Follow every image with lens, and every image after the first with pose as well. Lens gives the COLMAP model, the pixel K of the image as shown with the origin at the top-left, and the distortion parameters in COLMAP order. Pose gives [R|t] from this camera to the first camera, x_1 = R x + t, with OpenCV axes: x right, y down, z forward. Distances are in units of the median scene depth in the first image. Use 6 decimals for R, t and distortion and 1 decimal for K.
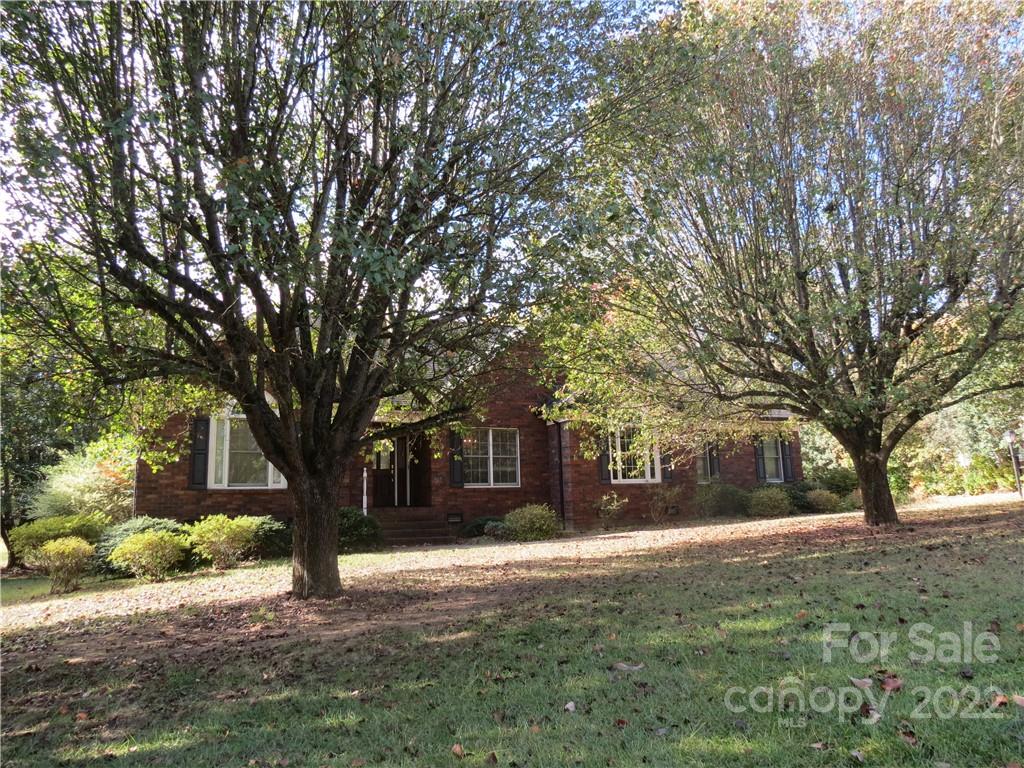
lens RADIAL K [[727.7, 0, 518.1], [0, 727.7, 380.8], [0, 0, 1]] dist [-0.028962, 0.012729]
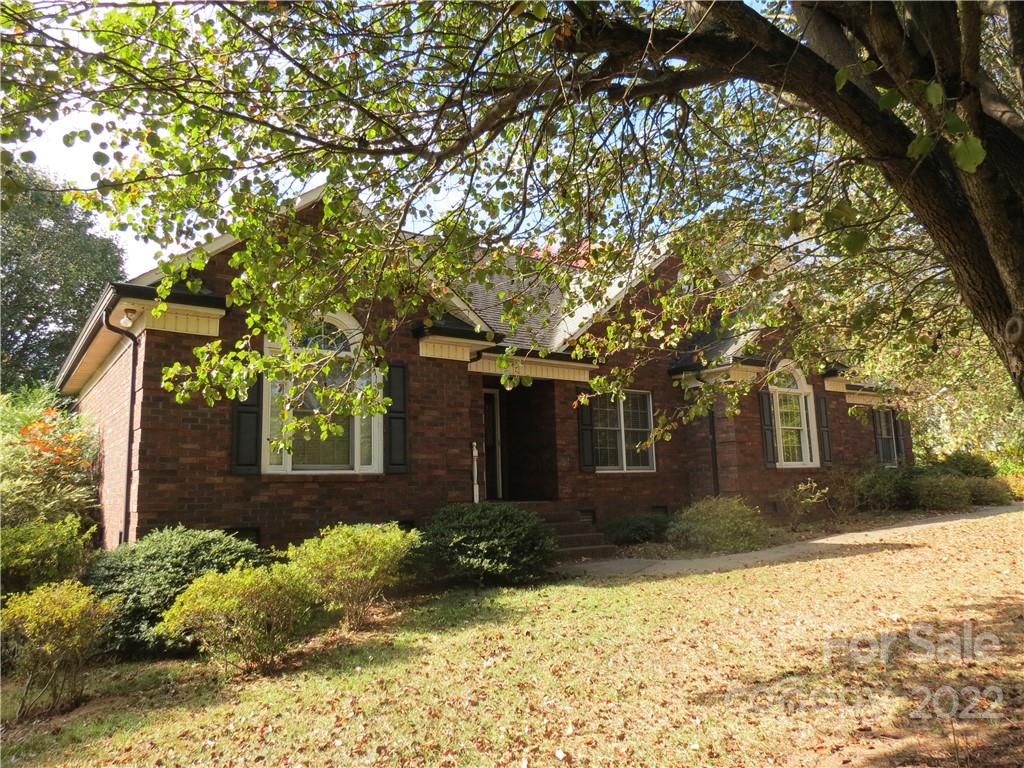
lens RADIAL K [[727.7, 0, 518.1], [0, 727.7, 380.8], [0, 0, 1]] dist [-0.028962, 0.012729]
pose [[0.981958, 0.030575, 0.186611, -0.297386], [-0.035362, 0.999124, 0.022380, 0.048675], [-0.185763, -0.028575, 0.982179, 0.351733]]
